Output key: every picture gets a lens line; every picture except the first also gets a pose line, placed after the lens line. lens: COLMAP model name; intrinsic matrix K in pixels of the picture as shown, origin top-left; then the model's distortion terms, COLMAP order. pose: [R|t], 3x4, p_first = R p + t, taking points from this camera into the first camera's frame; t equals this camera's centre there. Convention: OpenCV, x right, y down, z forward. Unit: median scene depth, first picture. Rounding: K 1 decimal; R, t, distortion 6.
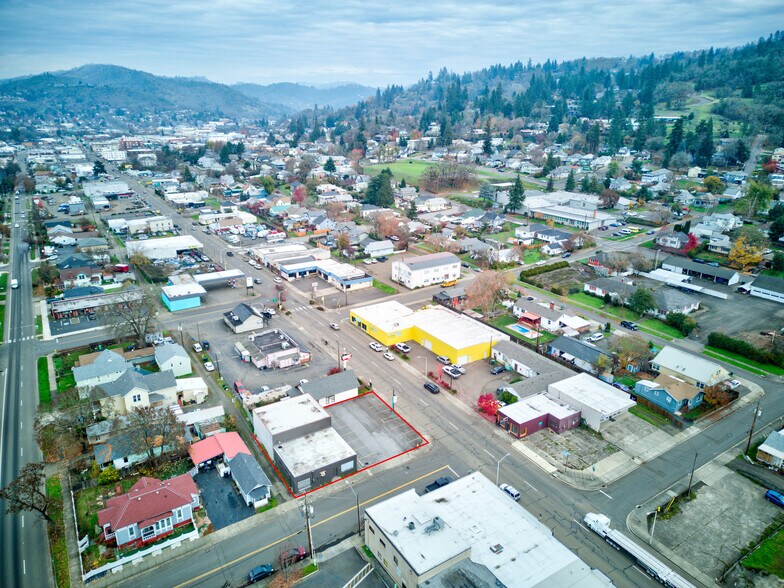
lens RADIAL K [[544.9, 0, 392.0], [0, 544.9, 294.0], [0, 0, 1]] dist [0.086896, -0.085078]
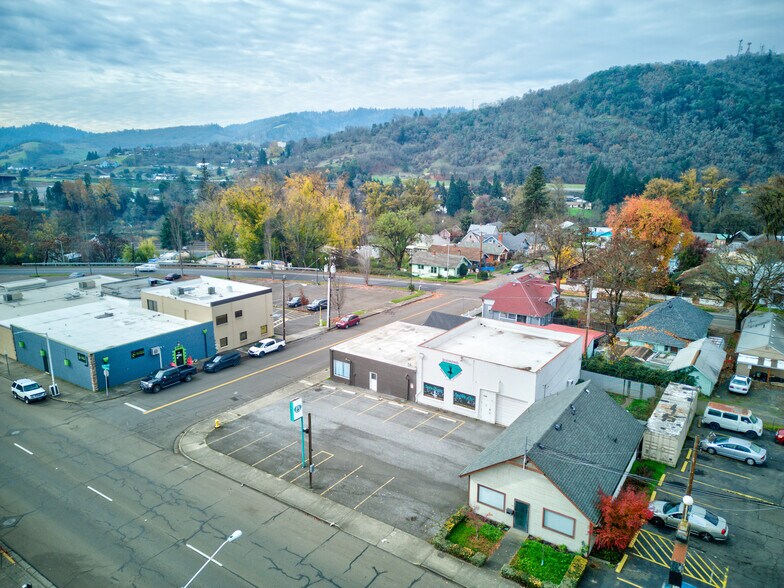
lens RADIAL K [[544.9, 0, 392.0], [0, 544.9, 294.0], [0, 0, 1]] dist [0.086896, -0.085078]
pose [[-0.922700, 0.079156, -0.377304, 0.050977], [-0.134829, 0.850631, 0.508181, -0.026497], [0.361172, 0.519770, -0.774205, 0.900949]]
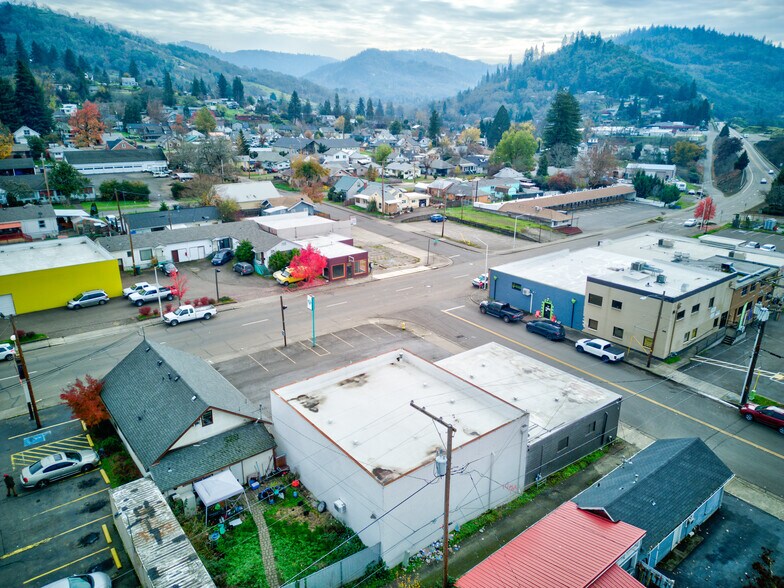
lens RADIAL K [[544.9, 0, 392.0], [0, 544.9, 294.0], [0, 0, 1]] dist [0.086896, -0.085078]
pose [[-0.098439, -0.322529, 0.941427, -0.316323], [0.323946, 0.884109, 0.336765, 0.039142], [-0.940940, 0.338122, 0.017451, 0.674496]]
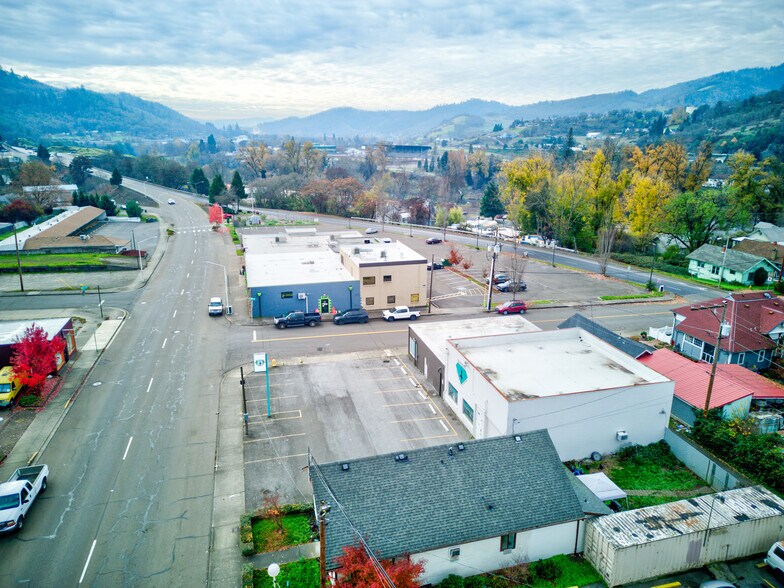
lens RADIAL K [[544.9, 0, 392.0], [0, 544.9, 294.0], [0, 0, 1]] dist [0.086896, -0.085078]
pose [[-0.956012, -0.091243, 0.278775, -0.124765], [0.087368, 0.818680, 0.567565, -0.027014], [-0.280014, 0.566955, -0.774696, 0.893906]]
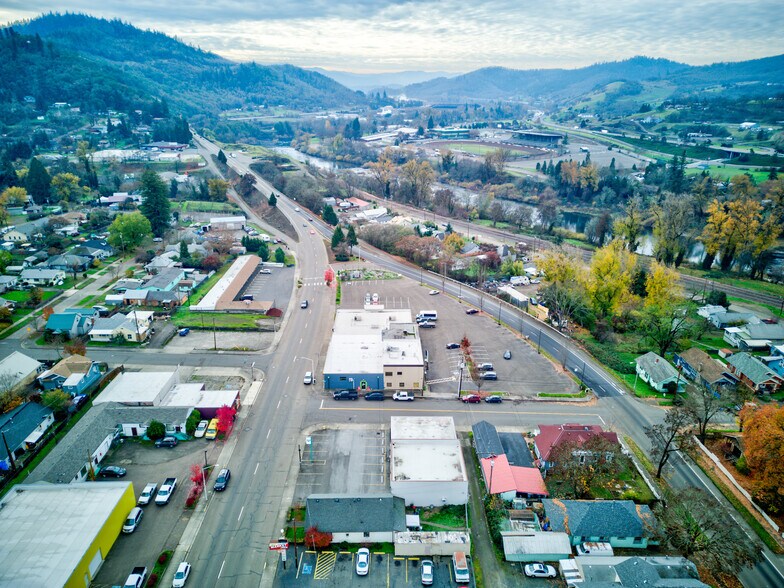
lens RADIAL K [[544.9, 0, 392.0], [0, 544.9, 294.0], [0, 0, 1]] dist [0.086896, -0.085078]
pose [[-0.849449, -0.197842, 0.489178, -0.344530], [0.162143, 0.784334, 0.598774, -0.341785], [-0.502142, 0.587945, -0.634173, 0.976739]]
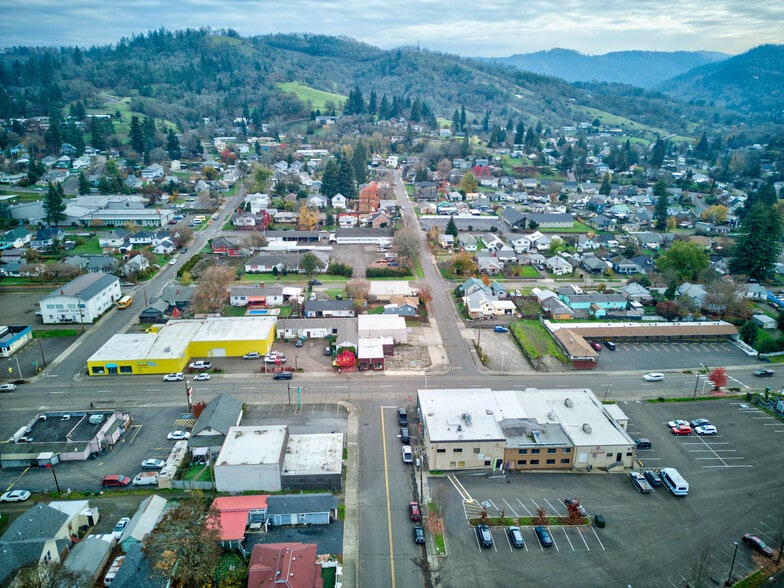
lens RADIAL K [[544.9, 0, 392.0], [0, 544.9, 294.0], [0, 0, 1]] dist [0.086896, -0.085078]
pose [[0.489692, -0.287612, 0.823093, -0.518290], [0.285284, 0.944917, 0.160453, -0.068305], [-0.823902, 0.156242, 0.544769, 0.190865]]
